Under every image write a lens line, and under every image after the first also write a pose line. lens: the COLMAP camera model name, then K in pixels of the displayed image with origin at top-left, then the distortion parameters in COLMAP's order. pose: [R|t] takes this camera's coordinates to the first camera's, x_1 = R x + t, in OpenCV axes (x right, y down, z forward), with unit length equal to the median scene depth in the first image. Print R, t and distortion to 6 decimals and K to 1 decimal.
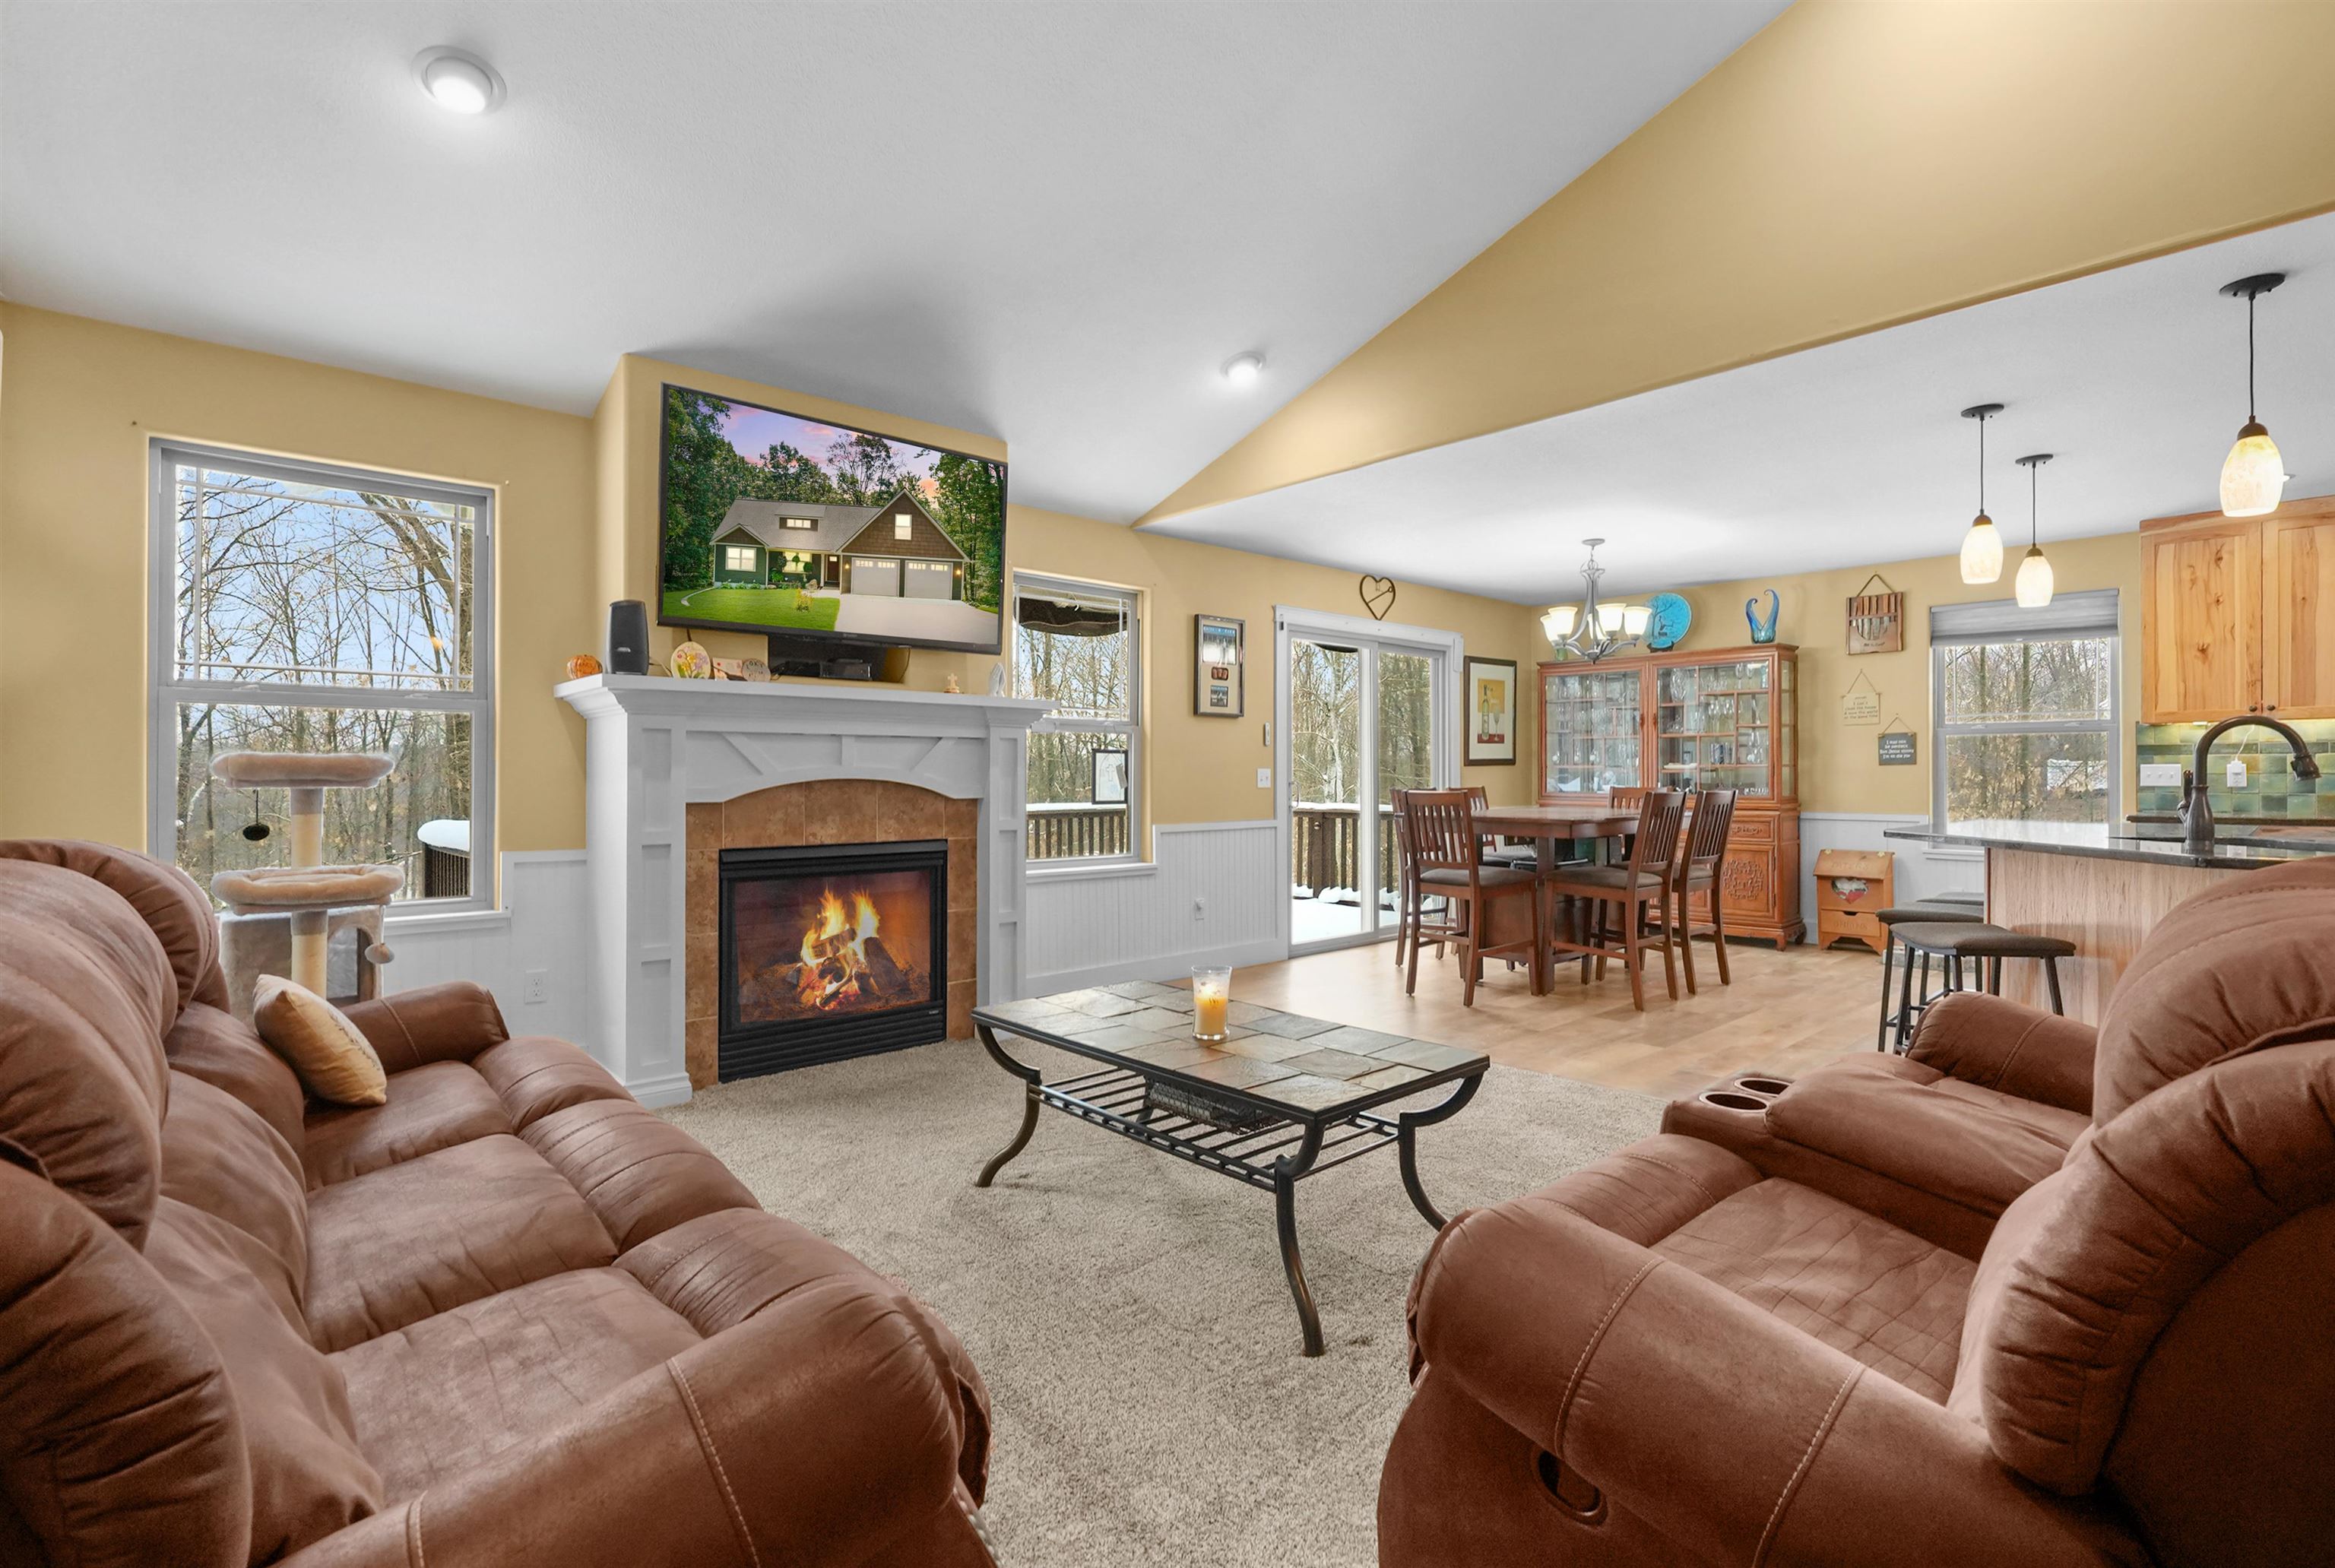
lens RADIAL K [[1081.5, 0, 1188.7], [0, 1081.5, 774.4], [0, 0, 1]] dist [0.000785, 0.000436]
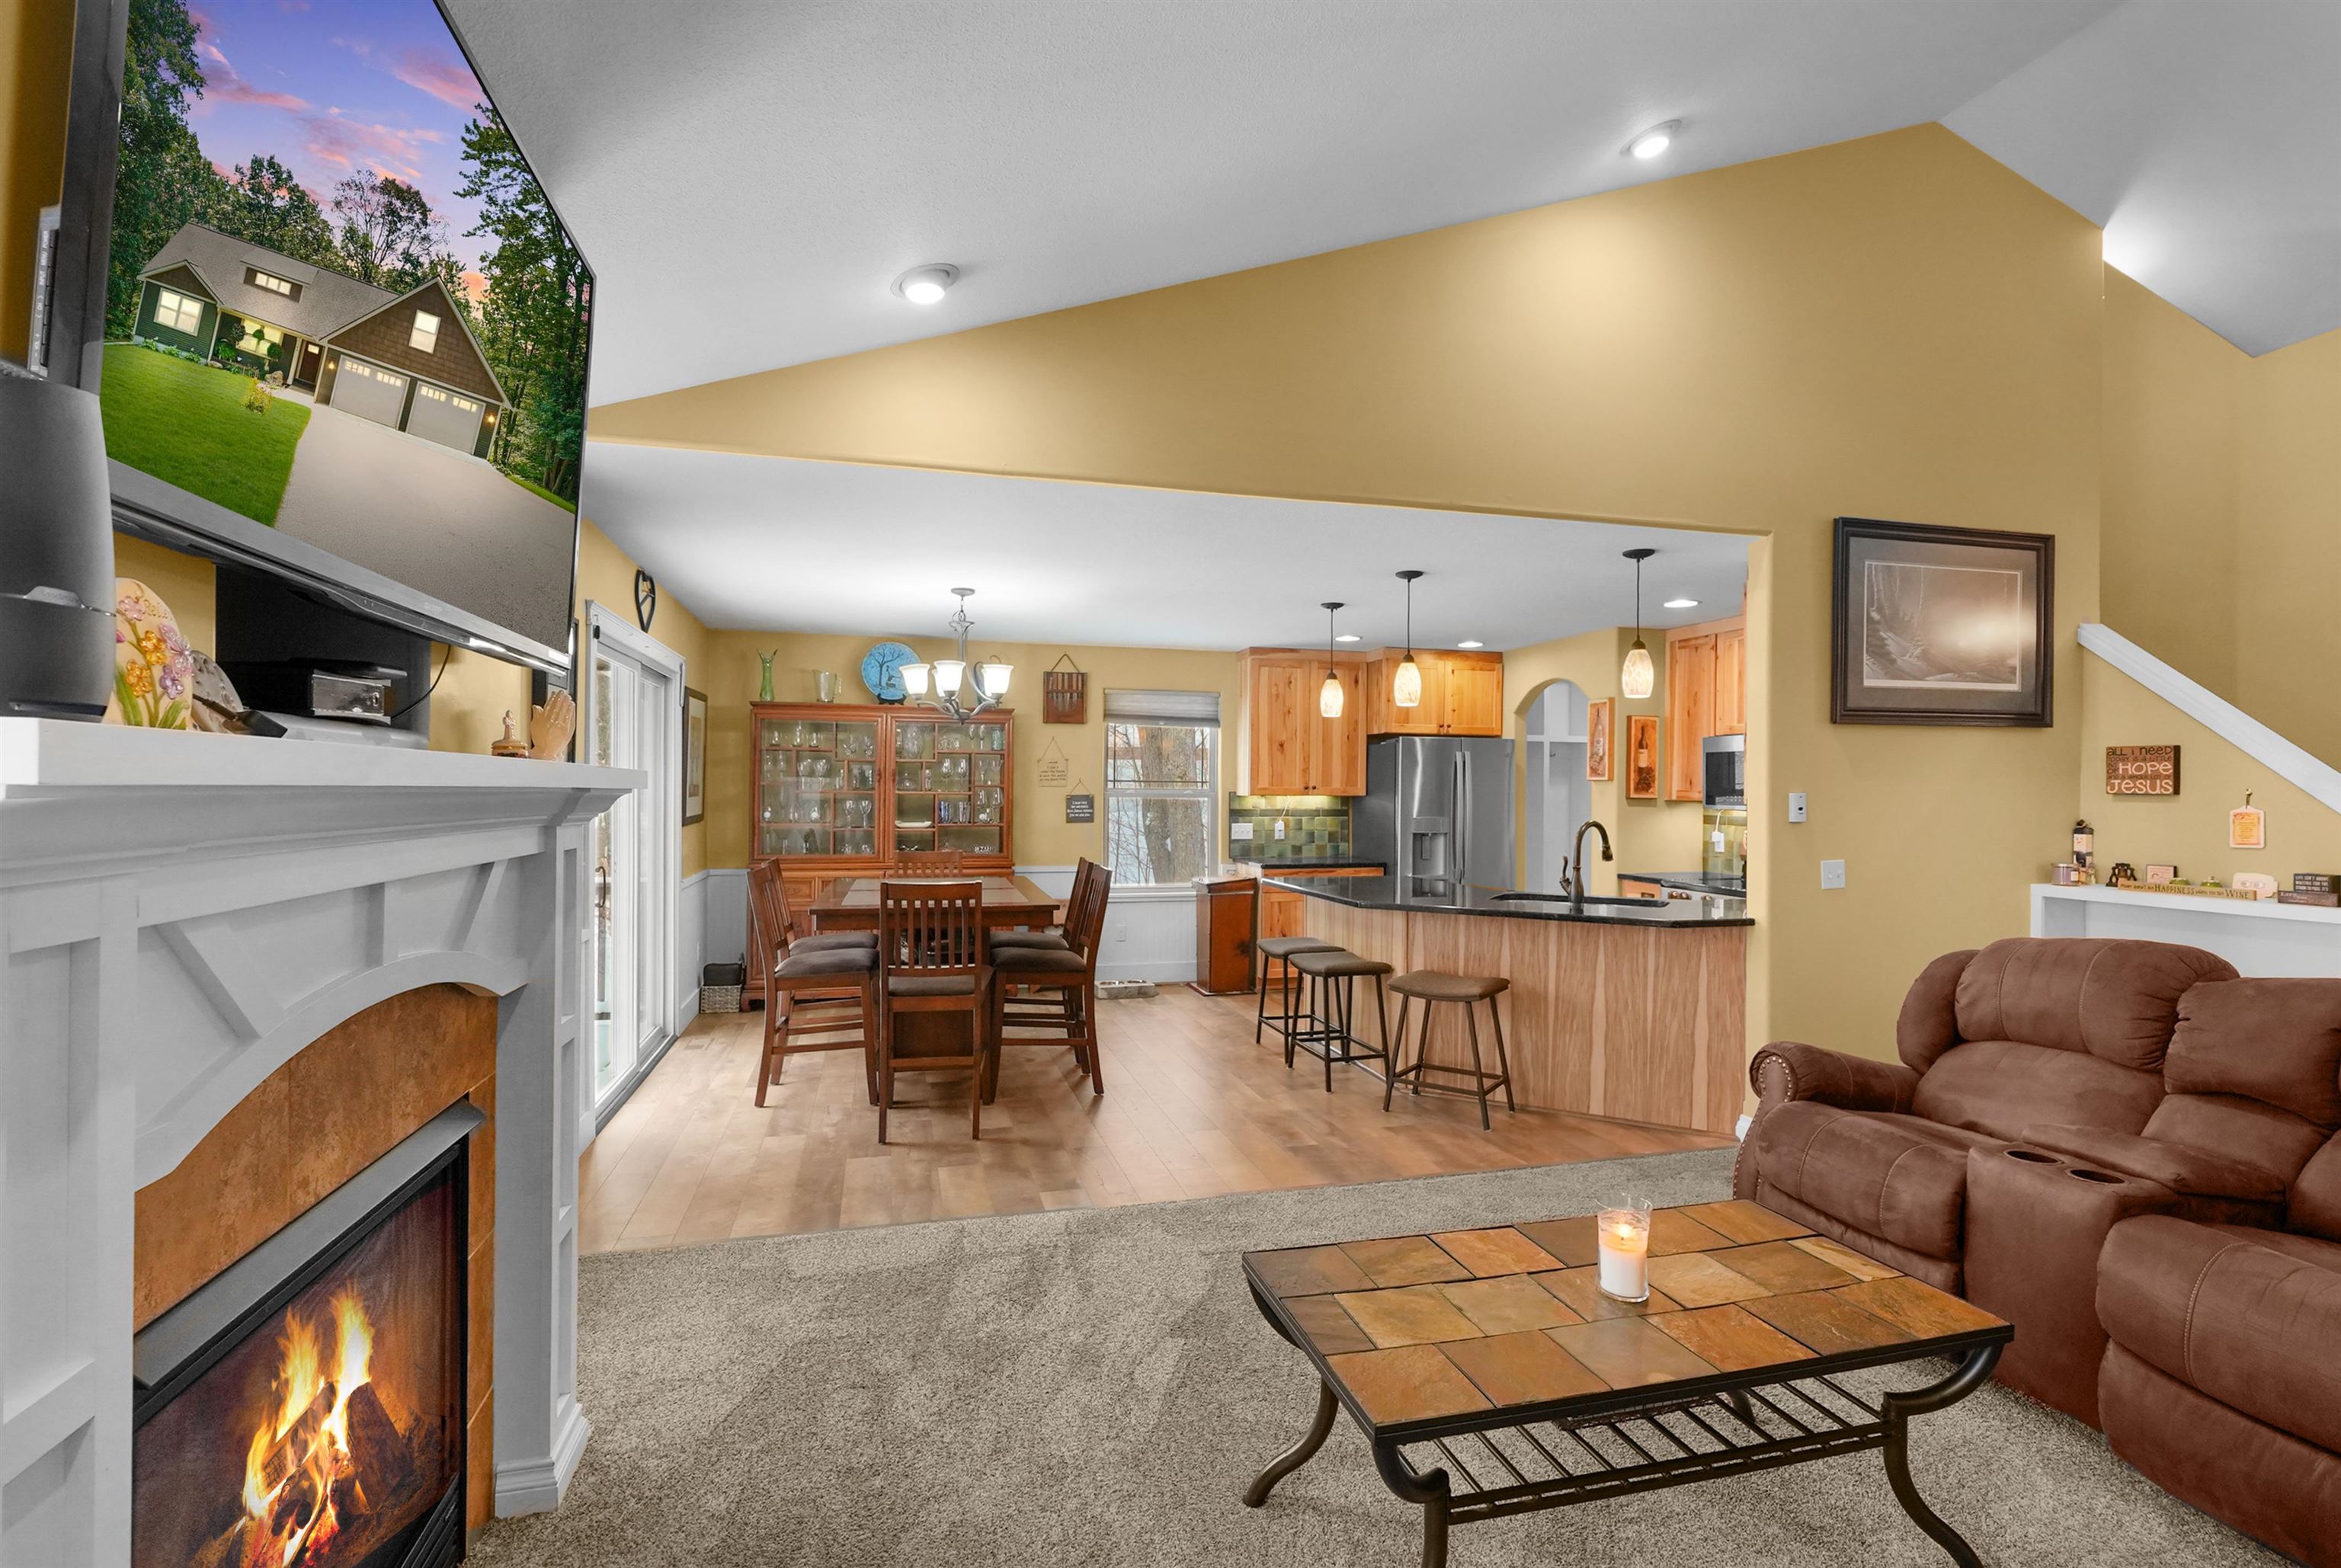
lens RADIAL K [[1084.5, 0, 1173.5], [0, 1084.5, 791.3], [0, 0, 1]] dist [-0.008371, 0.000599]
pose [[0.473295, 0.004551, 0.880892, -0.384940], [-0.008128, 0.999967, -0.000799, -0.051305], [-0.880867, -0.006781, 0.473316, 0.446740]]
